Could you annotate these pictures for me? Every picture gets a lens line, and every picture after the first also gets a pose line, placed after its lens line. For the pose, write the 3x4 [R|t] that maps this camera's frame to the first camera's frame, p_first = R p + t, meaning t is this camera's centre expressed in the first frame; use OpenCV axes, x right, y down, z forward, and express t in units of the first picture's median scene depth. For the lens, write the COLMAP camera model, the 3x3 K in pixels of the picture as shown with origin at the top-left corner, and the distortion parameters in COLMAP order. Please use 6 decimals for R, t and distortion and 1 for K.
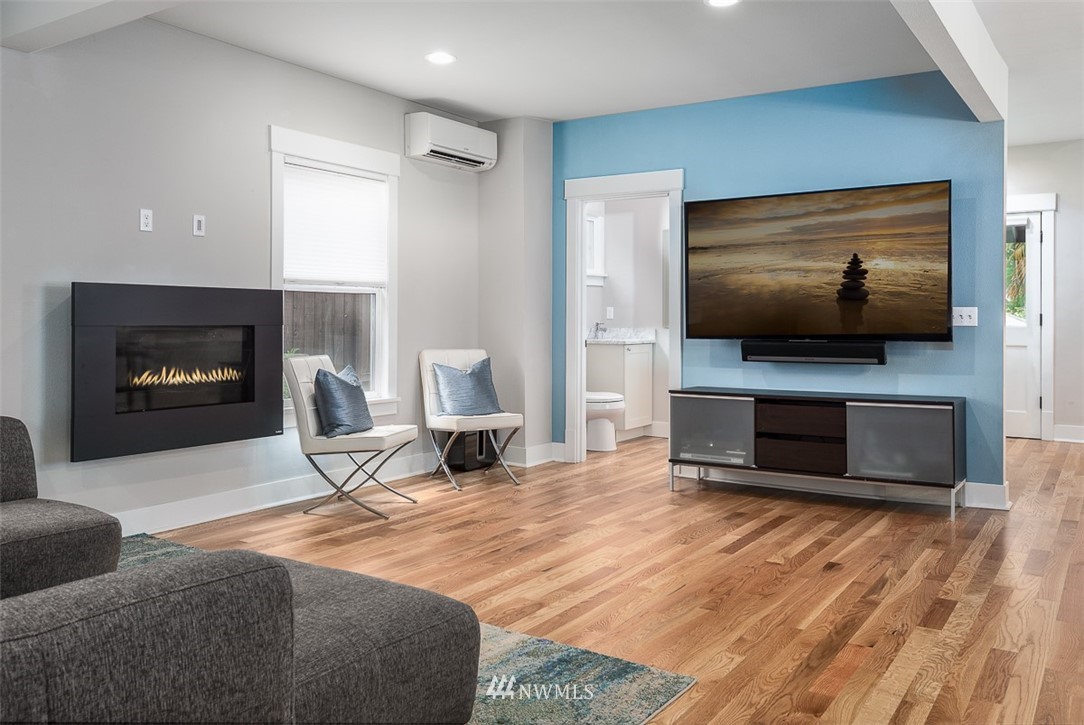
lens RADIAL K [[871.0, 0, 538.8], [0, 871.0, 309.2], [0, 0, 1]] dist [0.010050, 0.000755]
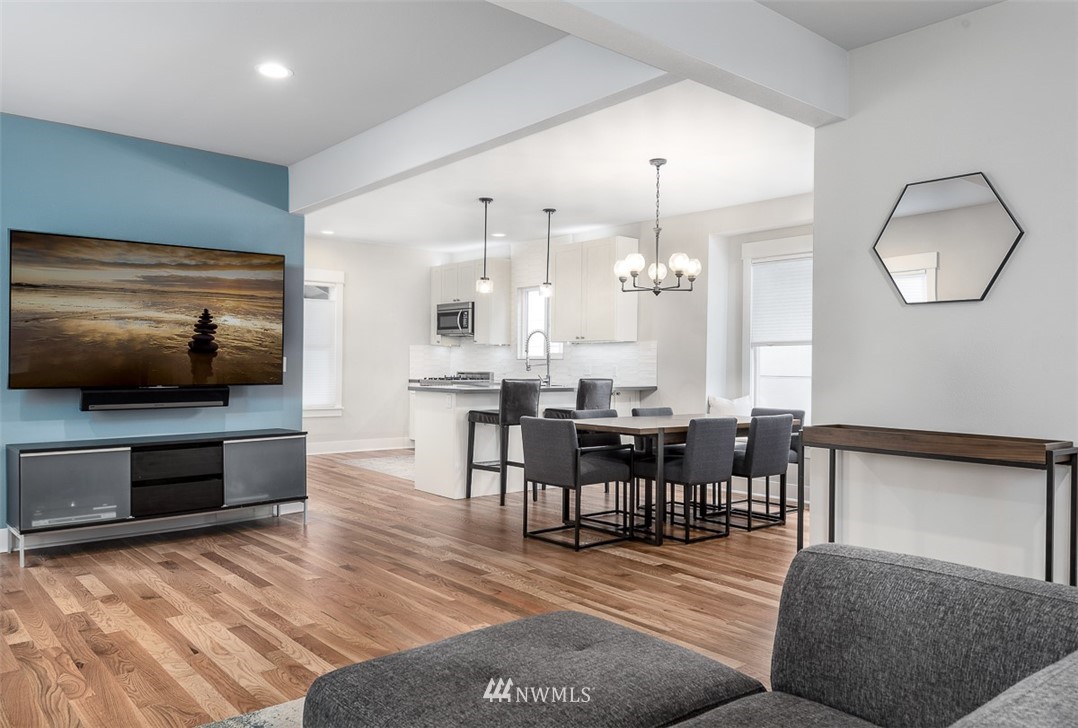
lens RADIAL K [[782.8, 0, 539.0], [0, 782.8, 364.0], [0, 0, 1]] dist [0.024253, -0.003585]
pose [[0.272400, 0.000136, 0.962184, -0.482743], [-0.014781, 0.999883, 0.004043, -0.002298], [-0.962070, -0.015323, 0.272370, 0.320935]]
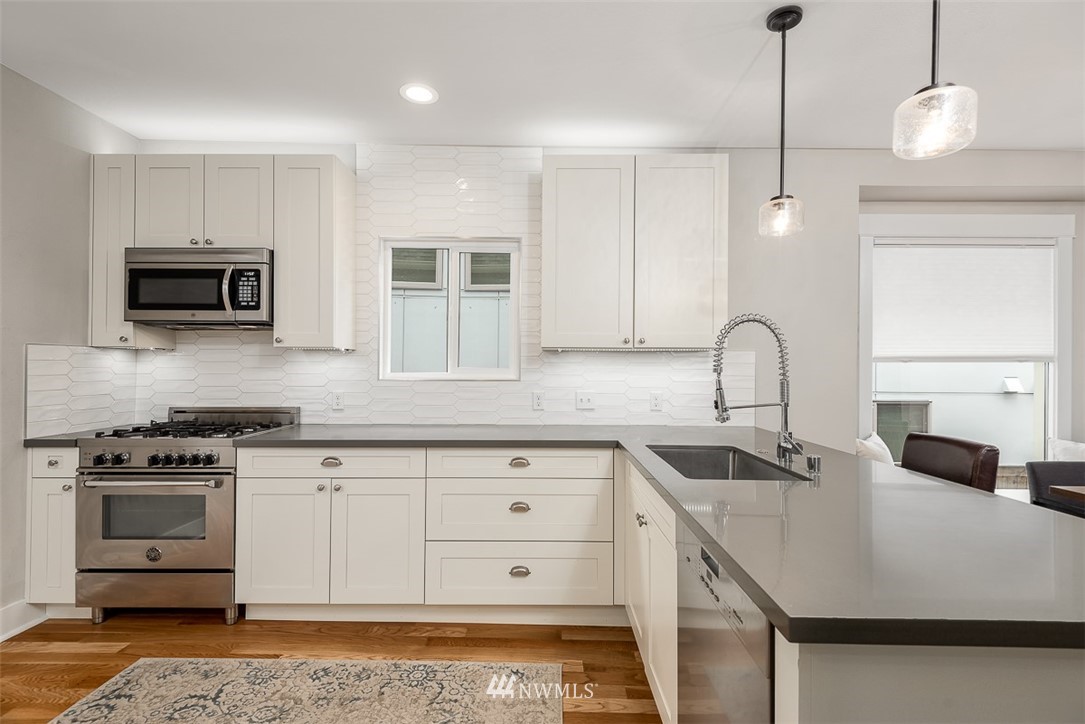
lens RADIAL K [[491.0, 0, 543.6], [0, 491.0, 366.1], [0, 0, 1]] dist [0.018021, -0.009305]
pose [[-0.557290, -0.001121, 0.830317, 0.661050], [-0.010326, 0.999931, -0.005581, -0.019498], [-0.830253, -0.011684, -0.557264, 1.016992]]
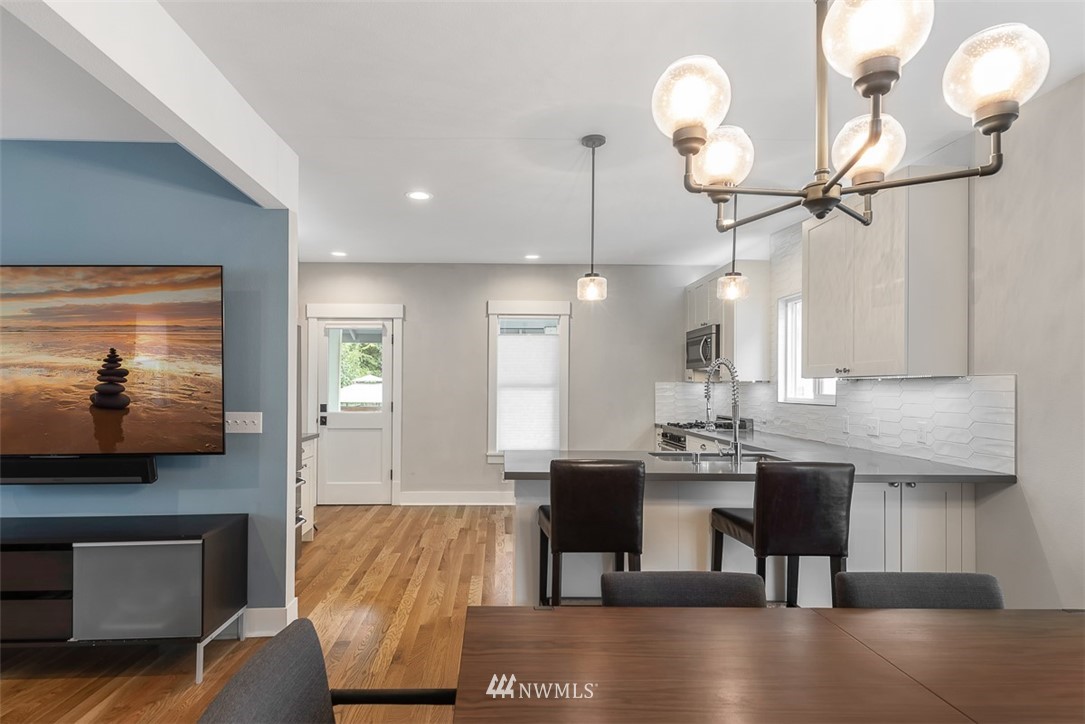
lens RADIAL K [[582.9, 0, 509.7], [0, 582.9, 376.2], [0, 0, 1]] dist [0.004162, -0.000398]
pose [[0.814877, 0.012558, 0.579498, 0.351002], [-0.006396, 0.999899, -0.012674, -0.032167], [-0.579599, 0.006621, 0.814875, 0.352293]]
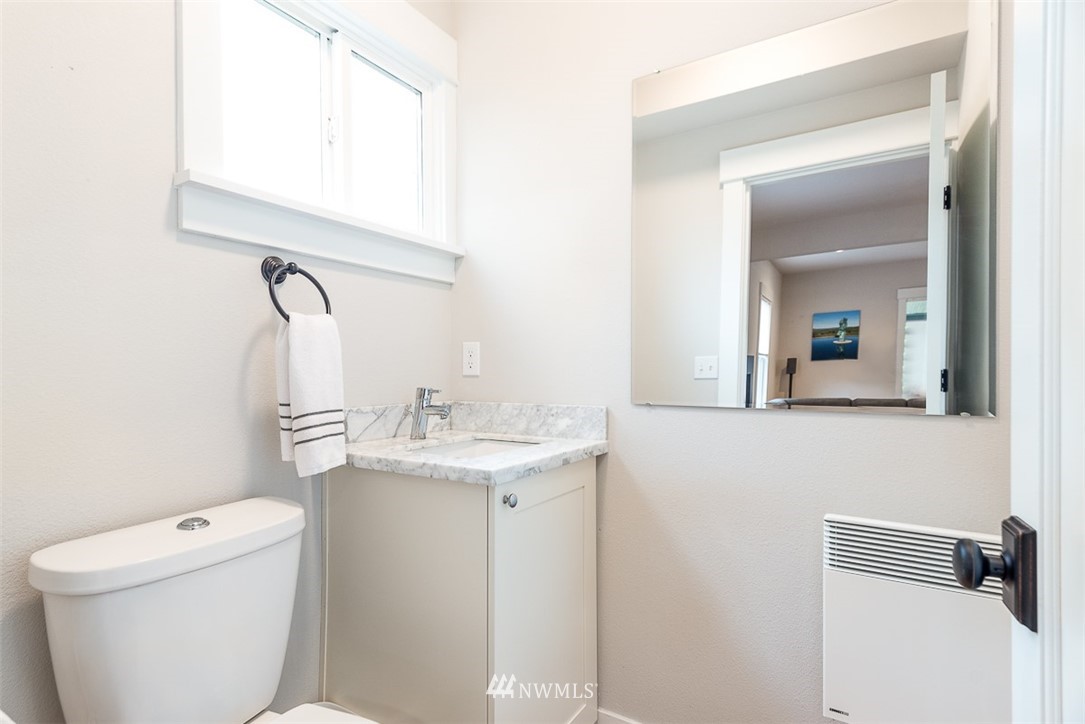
lens RADIAL K [[582.9, 0, 509.7], [0, 582.9, 376.2], [0, 0, 1]] dist [0.004162, -0.000398]
pose [[0.999703, -0.000836, 0.024336, 0.141604], [0.000626, 0.999963, 0.008613, 0.014539], [-0.024342, -0.008595, 0.999667, 1.184755]]
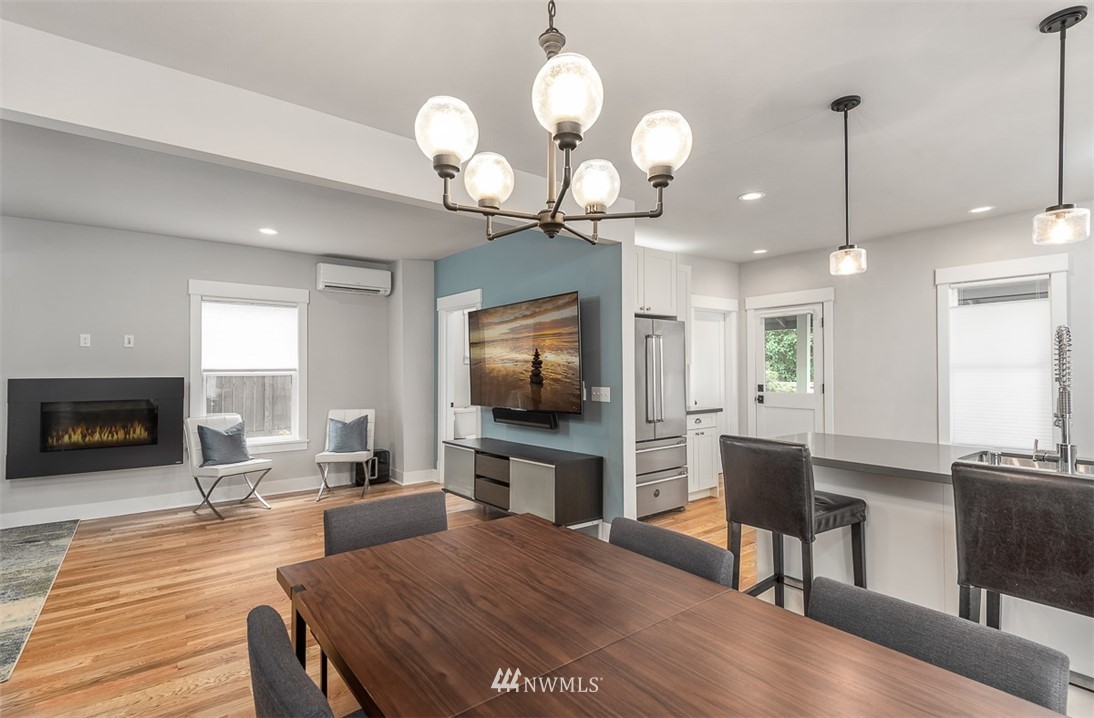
lens RADIAL K [[519.9, 0, 543.0], [0, 519.9, 363.9], [0, 0, 1]] dist [0.045032, -0.026427]
pose [[0.950540, -0.010674, -0.310418, 0.626936], [0.008952, 0.999936, -0.006972, -0.031974], [0.310472, 0.003849, 0.950575, 0.229816]]
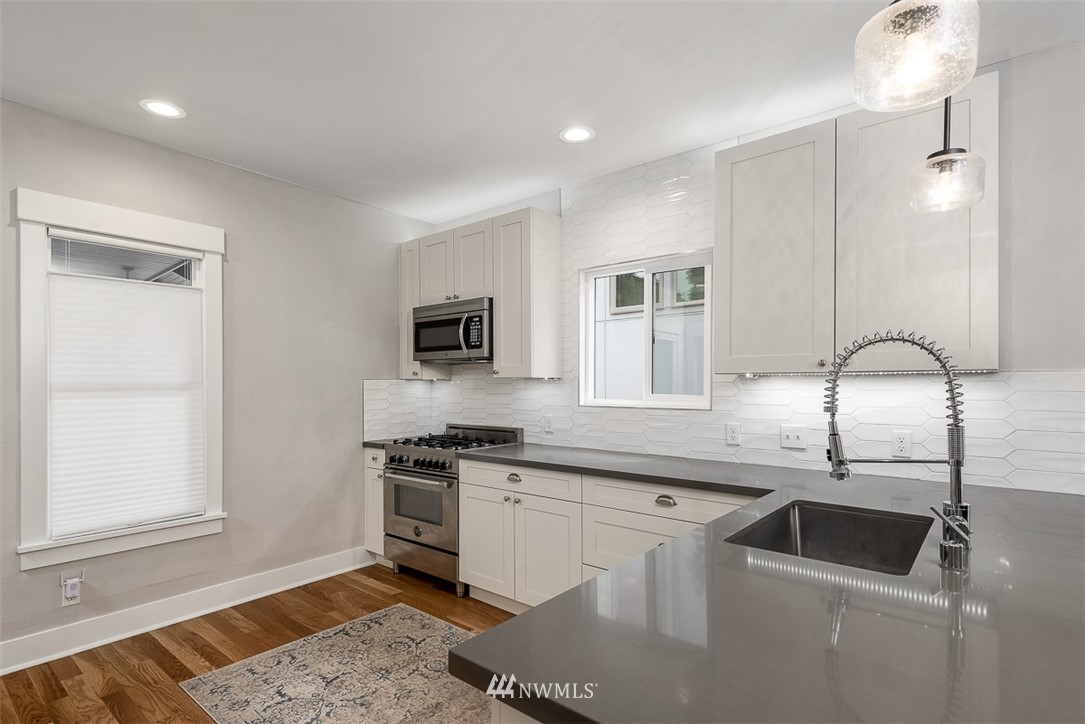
lens RADIAL K [[534.4, 0, 525.4], [0, 534.4, 383.0], [0, 0, 1]] dist [0.013986, -0.000956]
pose [[0.106156, -0.000377, 0.994349, 0.583109], [-0.002337, 0.999997, 0.000629, -0.033103], [-0.994347, -0.002390, 0.106155, 0.856204]]
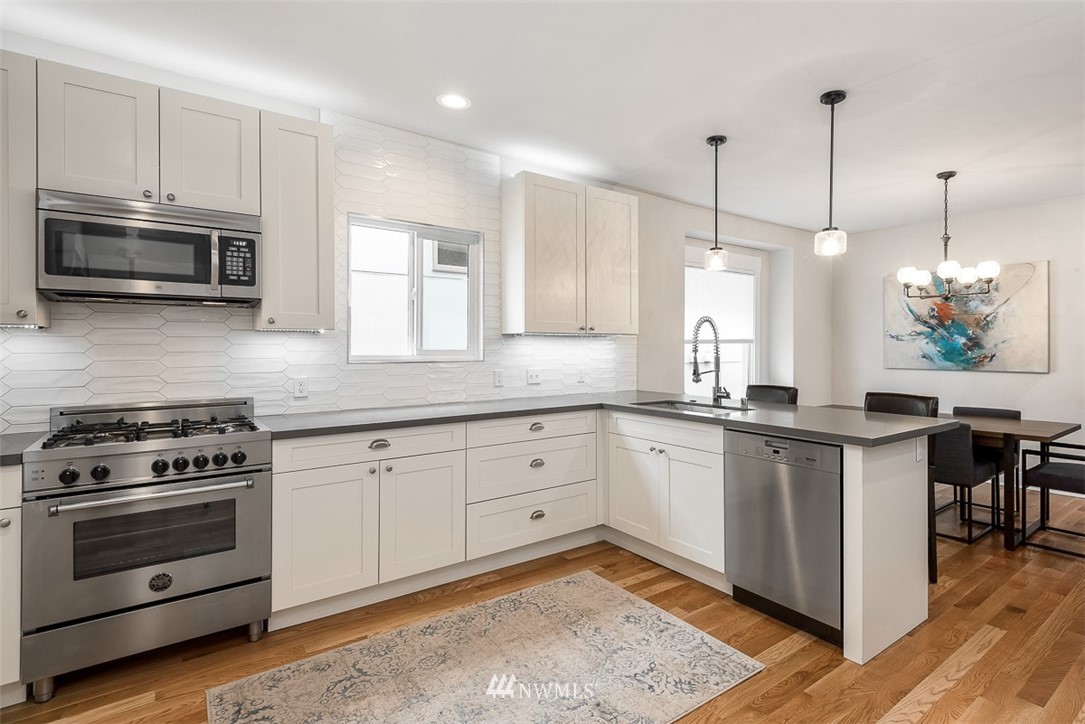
lens RADIAL K [[533.9, 0, 581.0], [0, 533.9, 348.4], [0, 0, 1]] dist [0.018613, -0.013332]
pose [[-0.949623, -0.002543, 0.313384, 0.809358], [-0.003262, 0.999993, -0.001770, -0.020951], [-0.313378, -0.002703, -0.949625, 1.334893]]
